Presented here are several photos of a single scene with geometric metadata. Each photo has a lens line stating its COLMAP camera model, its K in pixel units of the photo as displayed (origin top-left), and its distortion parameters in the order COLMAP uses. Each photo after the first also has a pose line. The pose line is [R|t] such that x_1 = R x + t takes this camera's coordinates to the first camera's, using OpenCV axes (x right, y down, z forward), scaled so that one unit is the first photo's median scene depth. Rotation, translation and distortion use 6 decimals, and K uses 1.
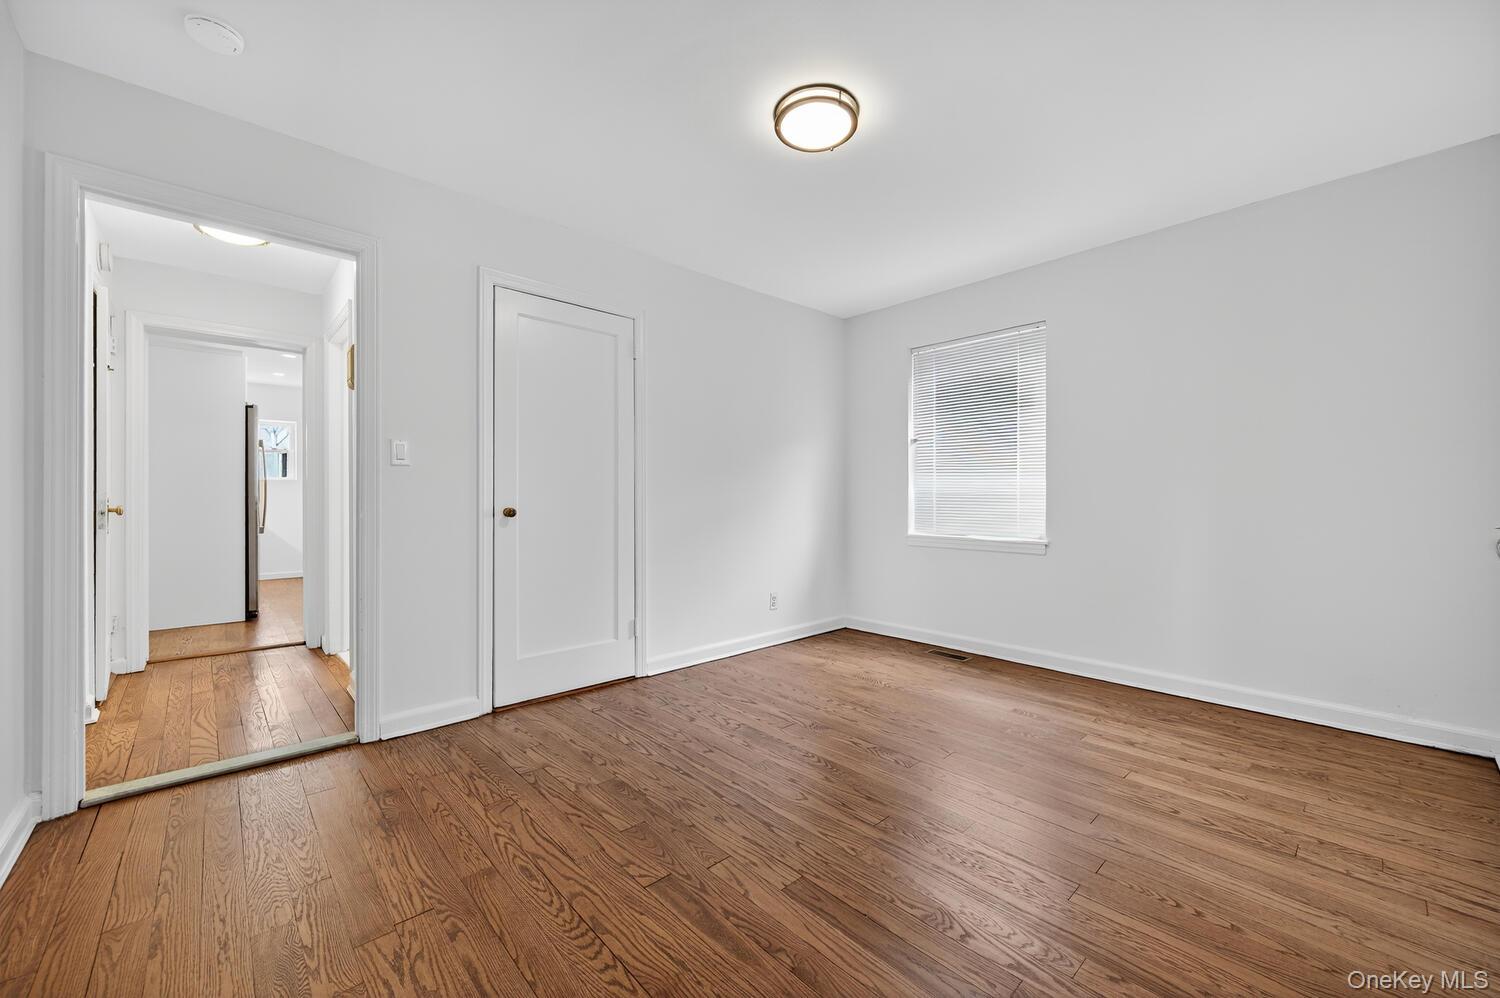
lens RADIAL K [[585.3, 0, 753.4], [0, 585.3, 501.0], [0, 0, 1]] dist [0.004772, -0.001994]
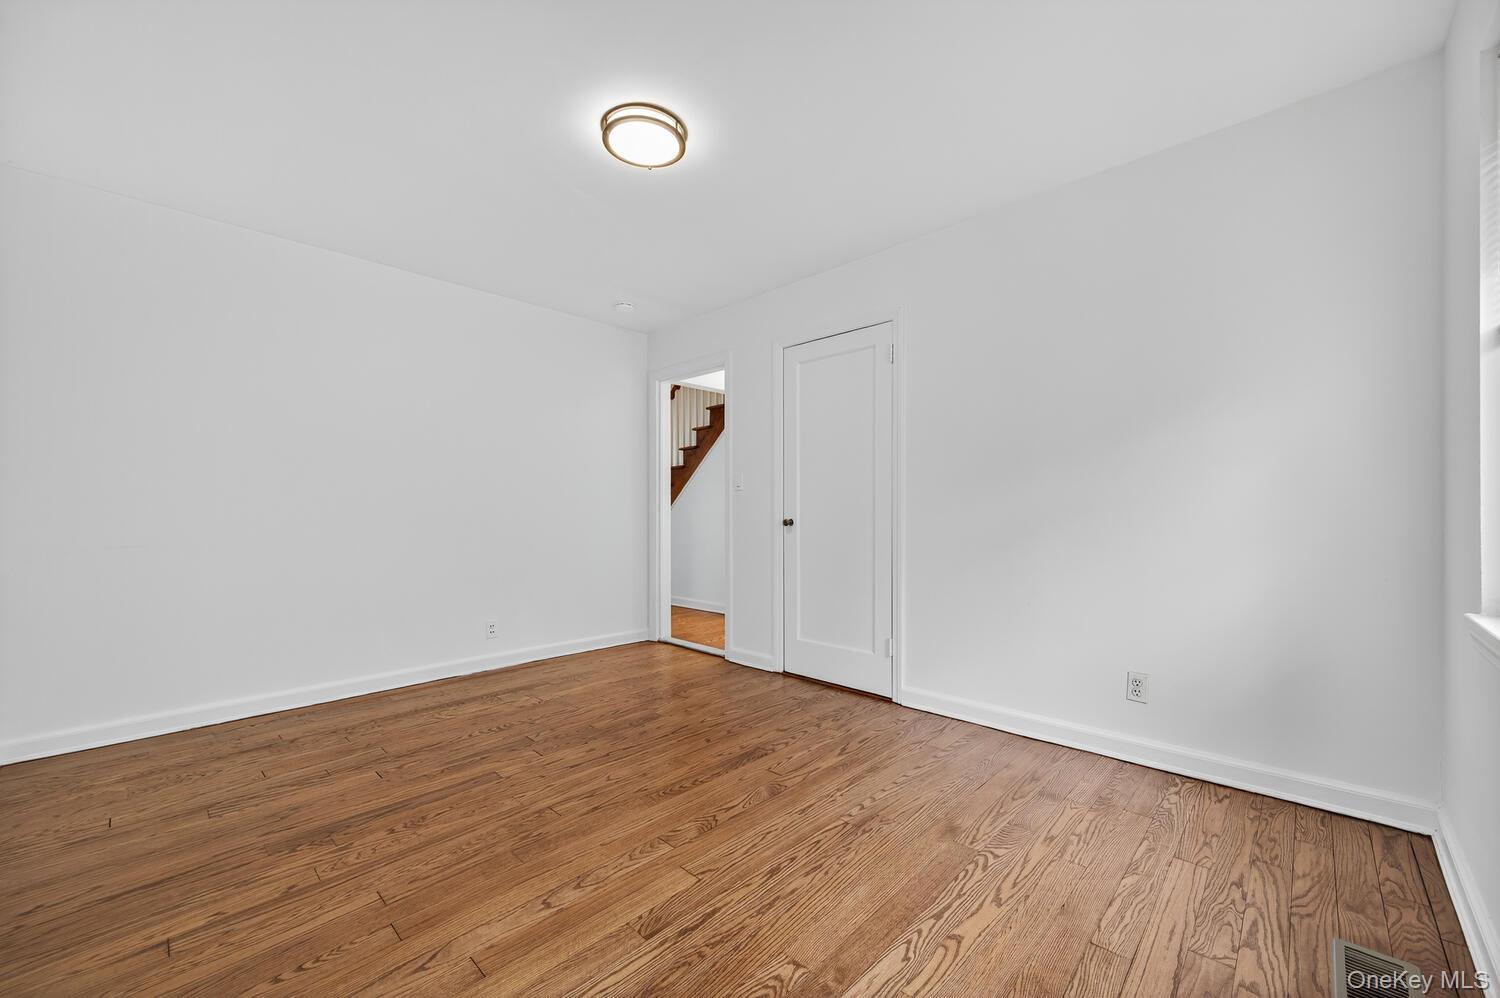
lens RADIAL K [[585.3, 0, 753.4], [0, 585.3, 501.0], [0, 0, 1]] dist [0.004772, -0.001994]
pose [[0.060395, -0.017001, -0.998030, 1.002690], [-0.001427, 0.999852, -0.017119, -0.006046], [0.998174, 0.002458, 0.060362, 0.980578]]
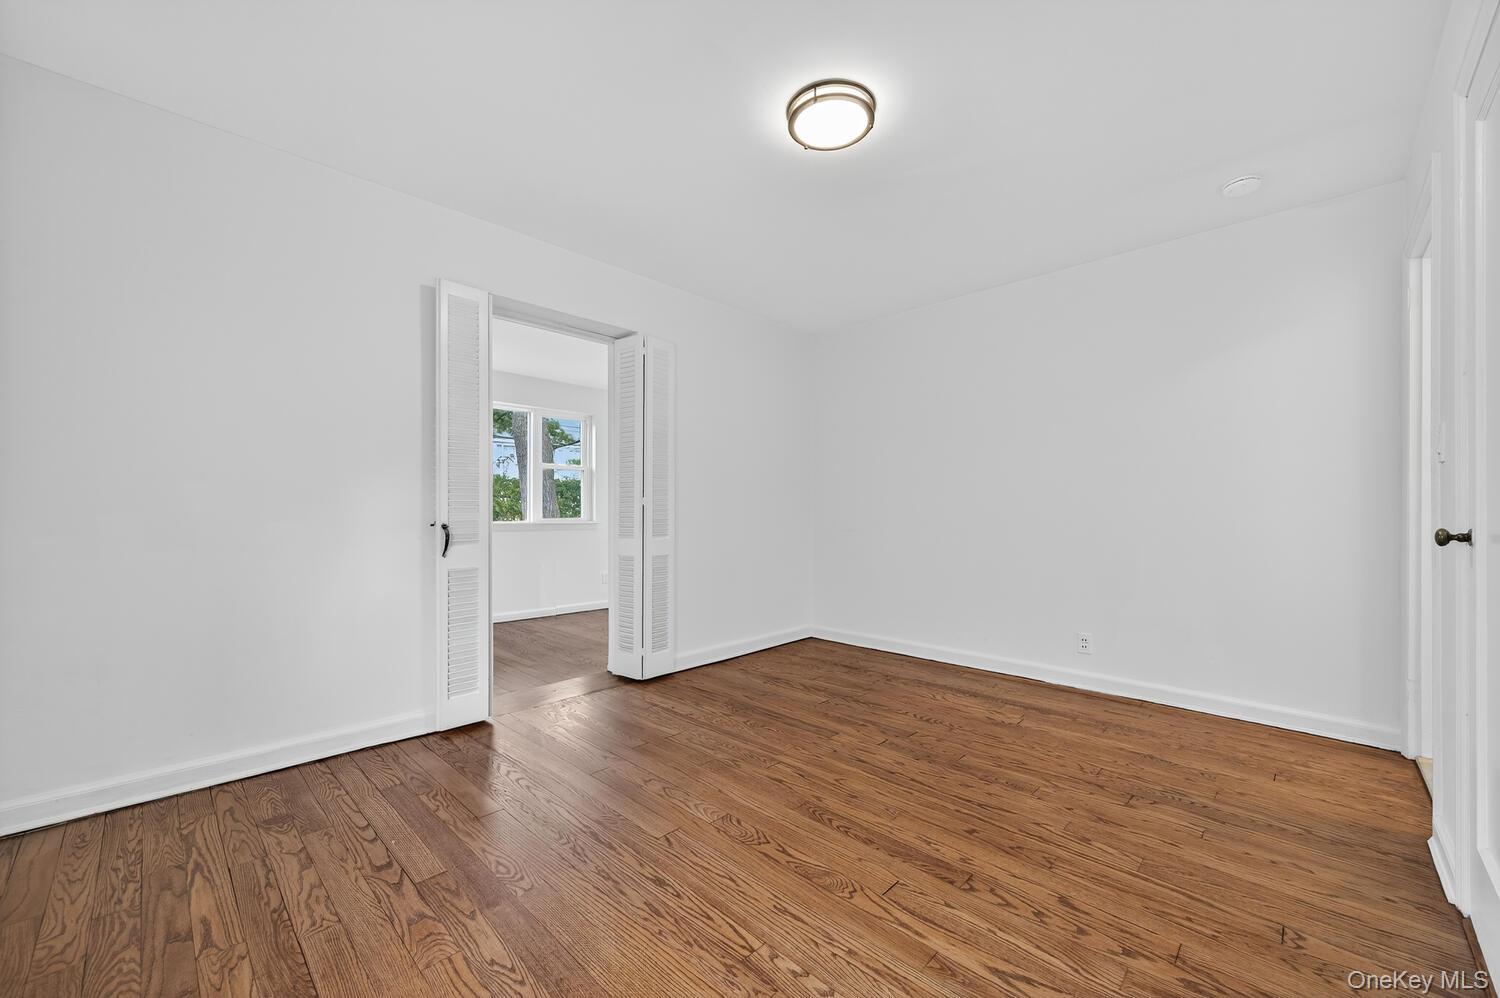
lens RADIAL K [[585.3, 0, 753.4], [0, 585.3, 501.0], [0, 0, 1]] dist [0.004772, -0.001994]
pose [[-0.998616, -0.000930, -0.052580, 0.248094], [-0.000233, 0.999912, -0.013253, -0.005653], [0.052587, -0.013223, -0.998529, 1.712678]]
